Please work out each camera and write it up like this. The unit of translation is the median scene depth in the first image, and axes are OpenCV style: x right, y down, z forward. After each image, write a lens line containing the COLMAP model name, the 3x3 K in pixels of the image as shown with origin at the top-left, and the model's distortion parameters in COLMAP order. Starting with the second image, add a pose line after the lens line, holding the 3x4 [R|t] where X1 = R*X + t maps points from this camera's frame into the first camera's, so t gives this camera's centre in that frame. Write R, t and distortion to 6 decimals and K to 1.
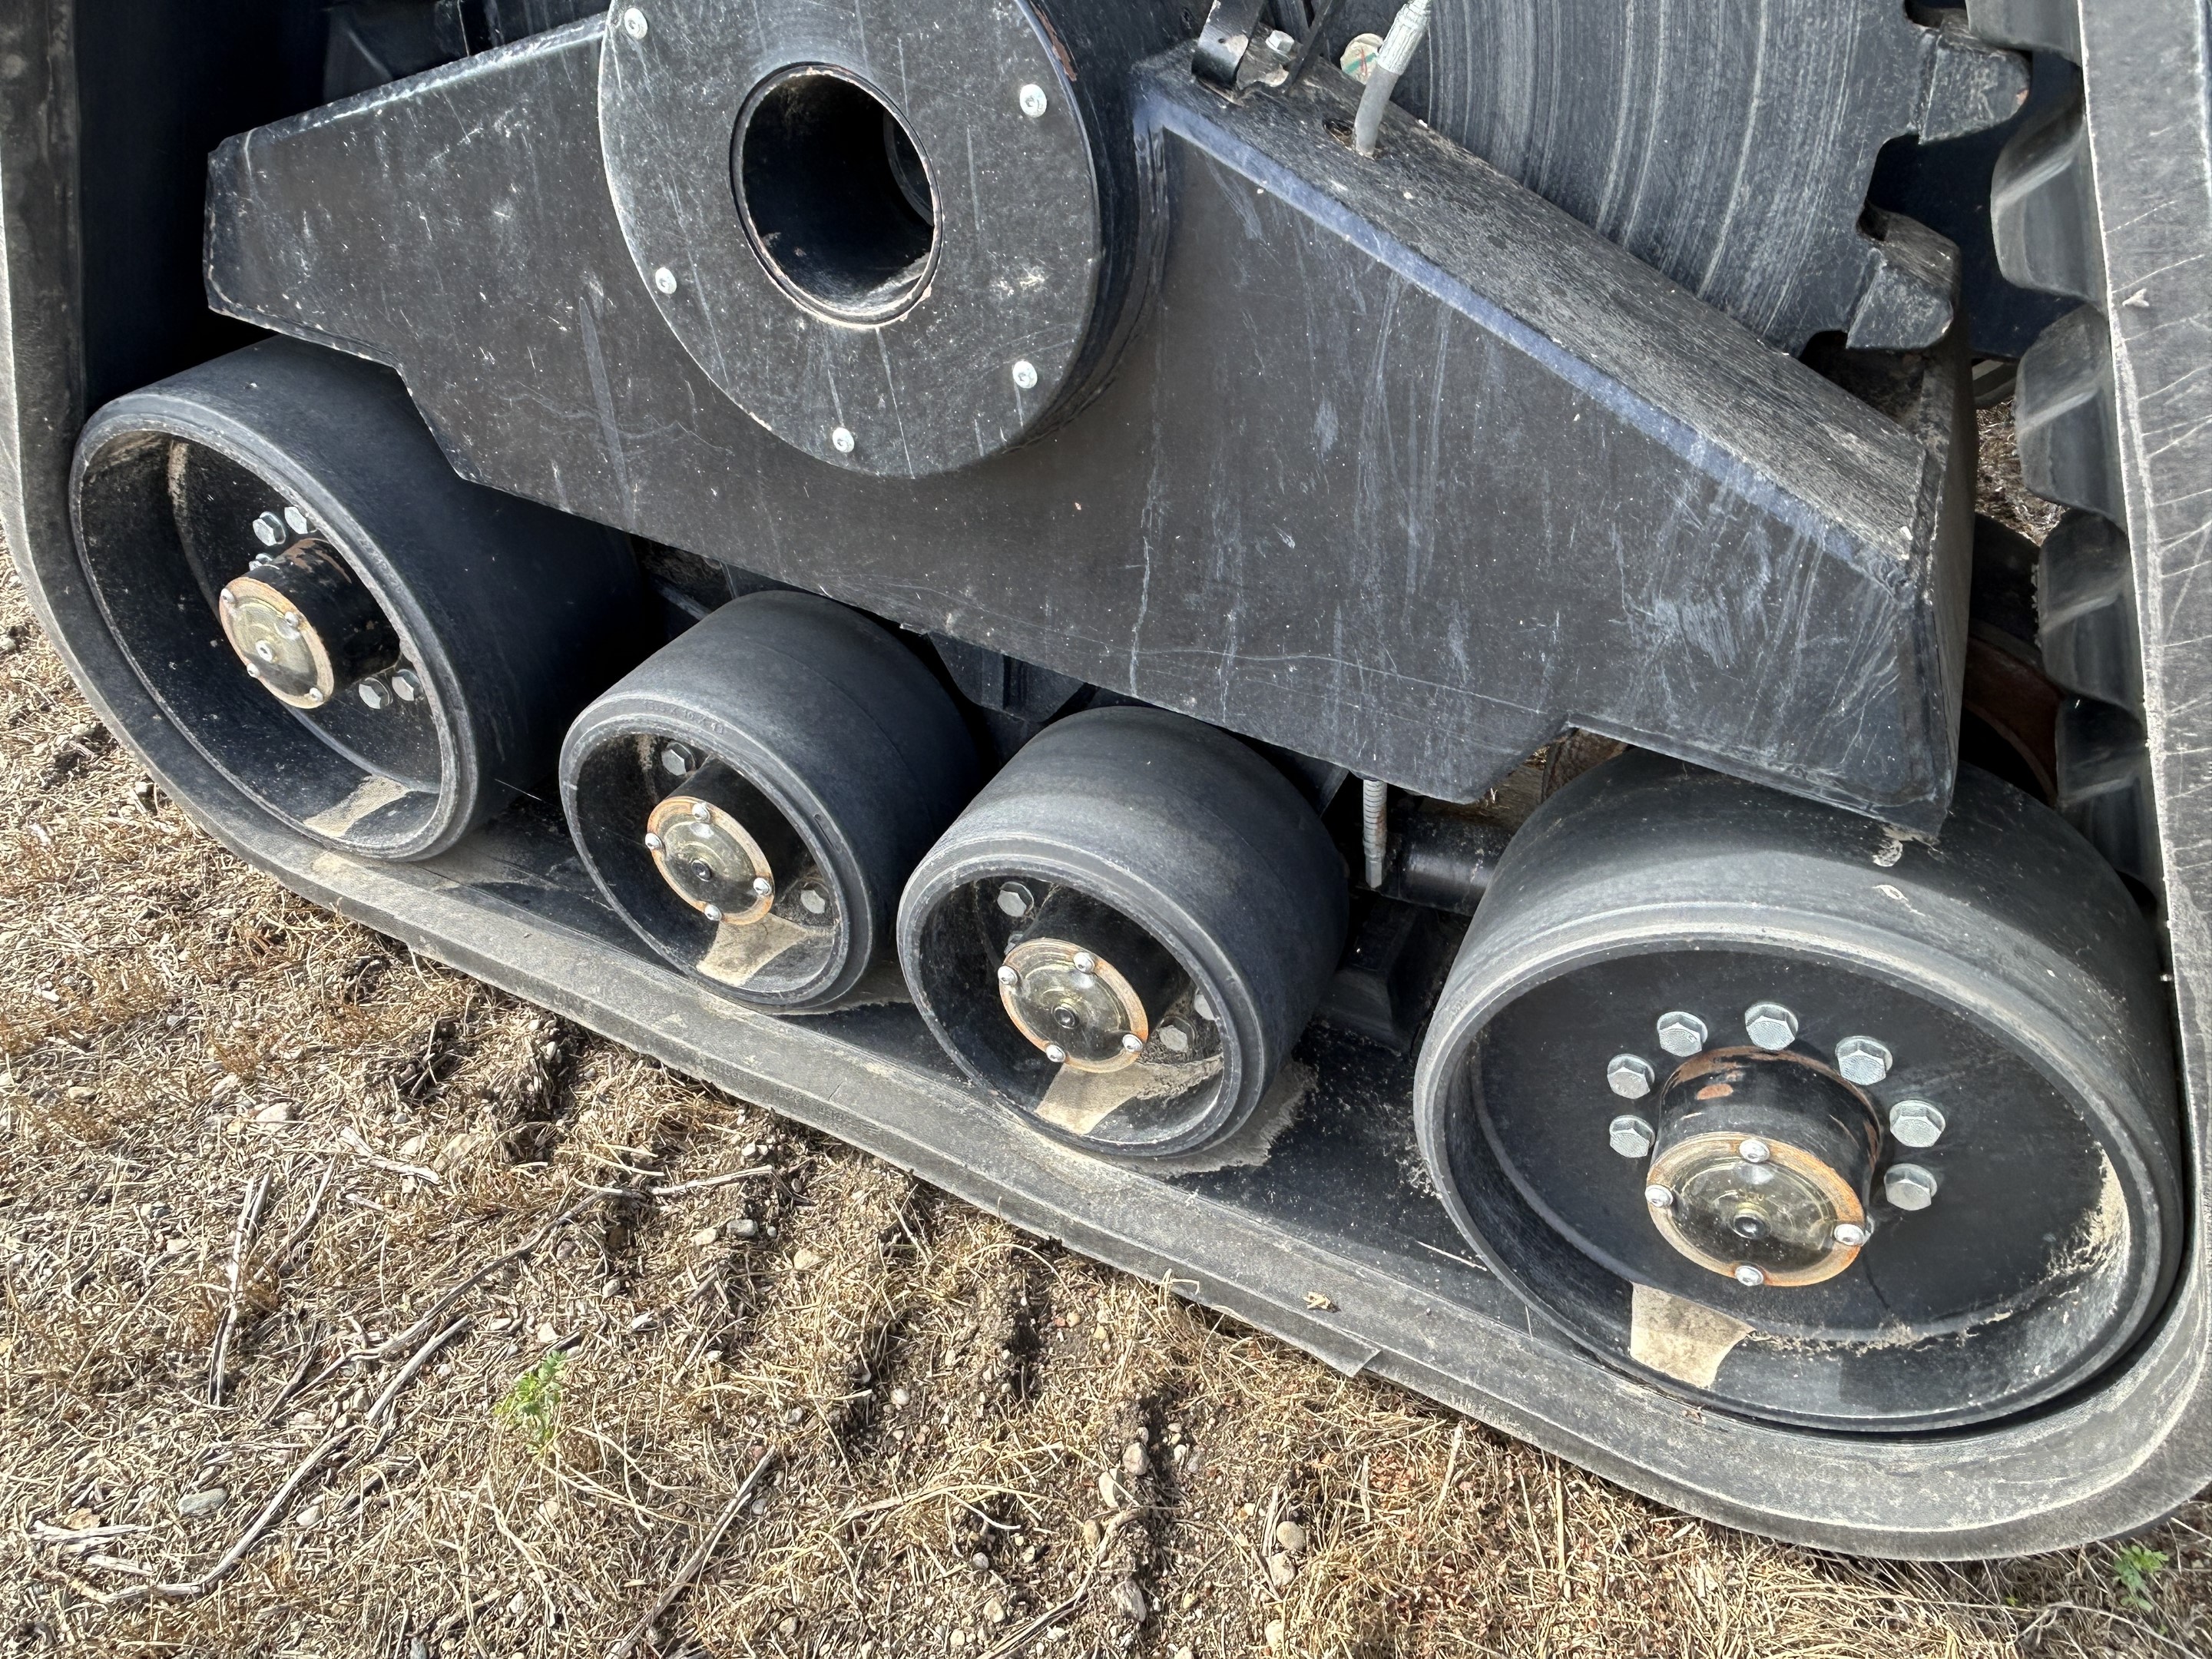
lens RADIAL K [[1483.1, 0, 1107.9], [0, 1483.1, 828.3], [0, 0, 1]] dist [-0.001765, -0.000546]
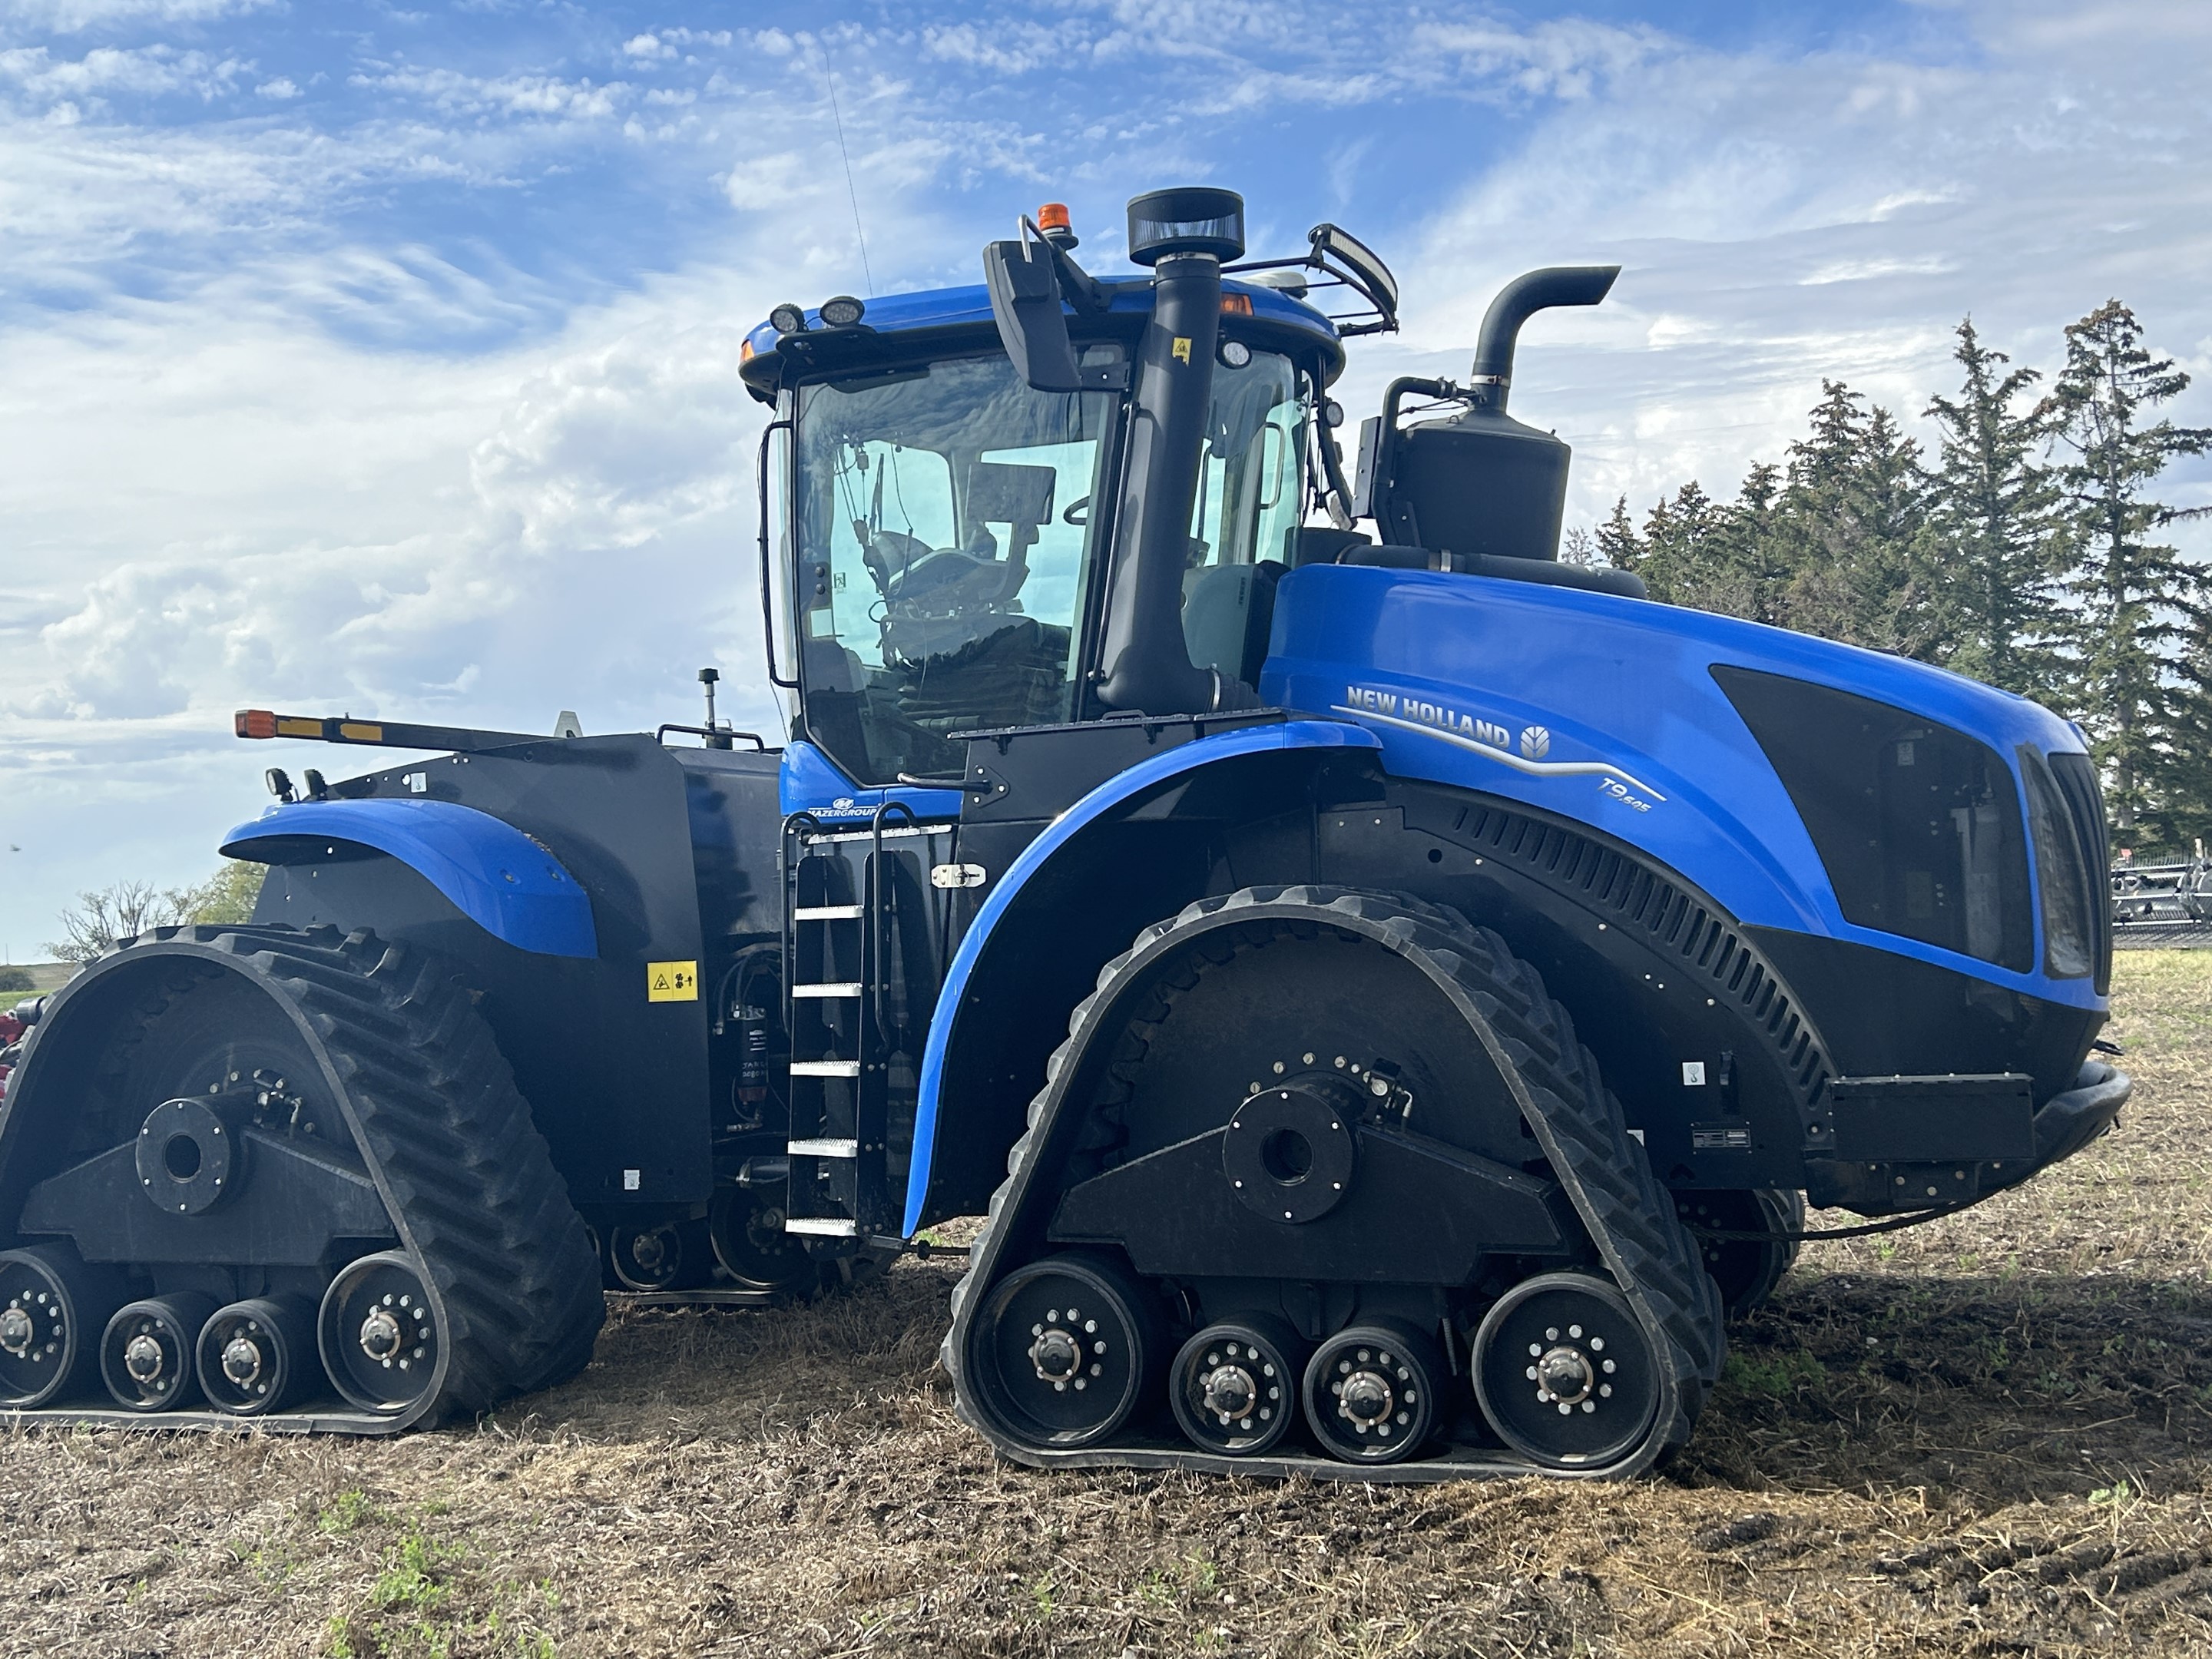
lens RADIAL K [[2551.7, 0, 1107.5], [0, 2551.7, 830.2], [0, 0, 1]] dist [-0.005161, 0.000000]
pose [[0.990708, -0.102711, 0.089153, 2.163583], [0.136004, 0.752441, -0.644465, 4.524576], [-0.000888, 0.650602, 0.759419, -6.001938]]
